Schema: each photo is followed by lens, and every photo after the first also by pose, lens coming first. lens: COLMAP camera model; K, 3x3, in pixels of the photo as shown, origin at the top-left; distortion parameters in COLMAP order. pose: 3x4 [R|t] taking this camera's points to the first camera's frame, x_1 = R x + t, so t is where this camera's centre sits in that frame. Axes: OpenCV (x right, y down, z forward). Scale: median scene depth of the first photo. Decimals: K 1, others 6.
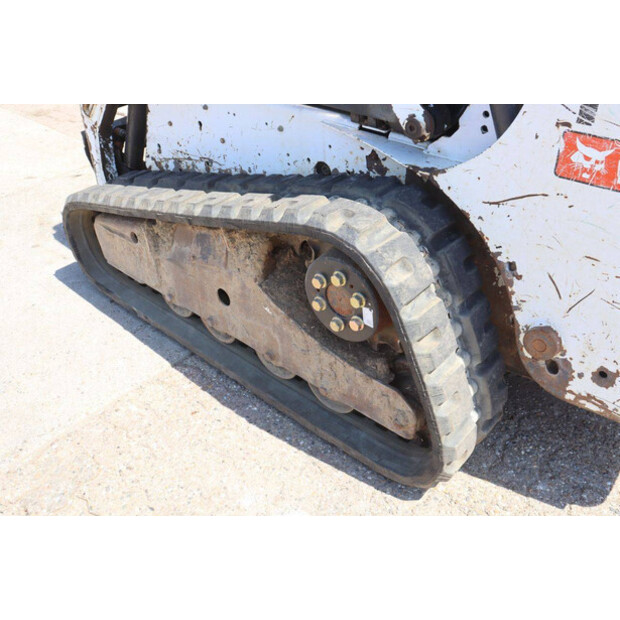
lens RADIAL K [[598.2, 0, 310.0], [0, 598.2, 310.0], [0, 0, 1]] dist [-0.127057, 0.212307]
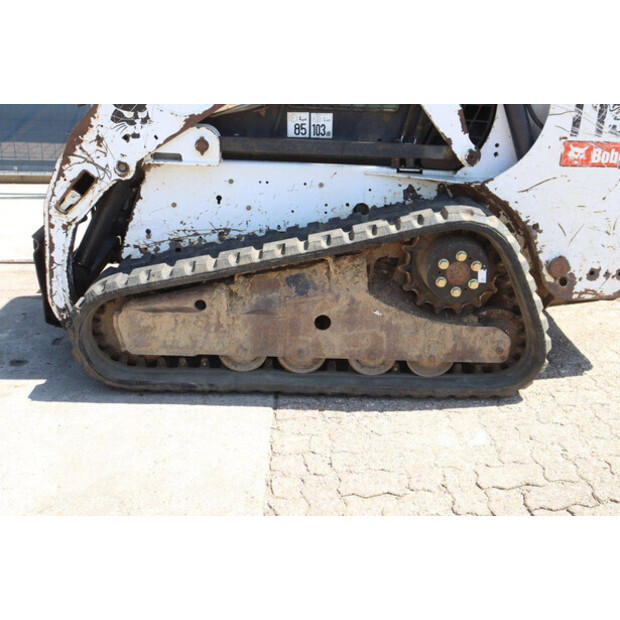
lens RADIAL K [[773.0, 0, 310.0], [0, 773.0, 310.0], [0, 0, 1]] dist [-0.041107, 0.442587]
pose [[0.721157, -0.199811, 0.663331, -1.390287], [0.357141, 0.927689, -0.108833, 0.134390], [-0.593618, 0.315388, 0.740370, -0.160754]]
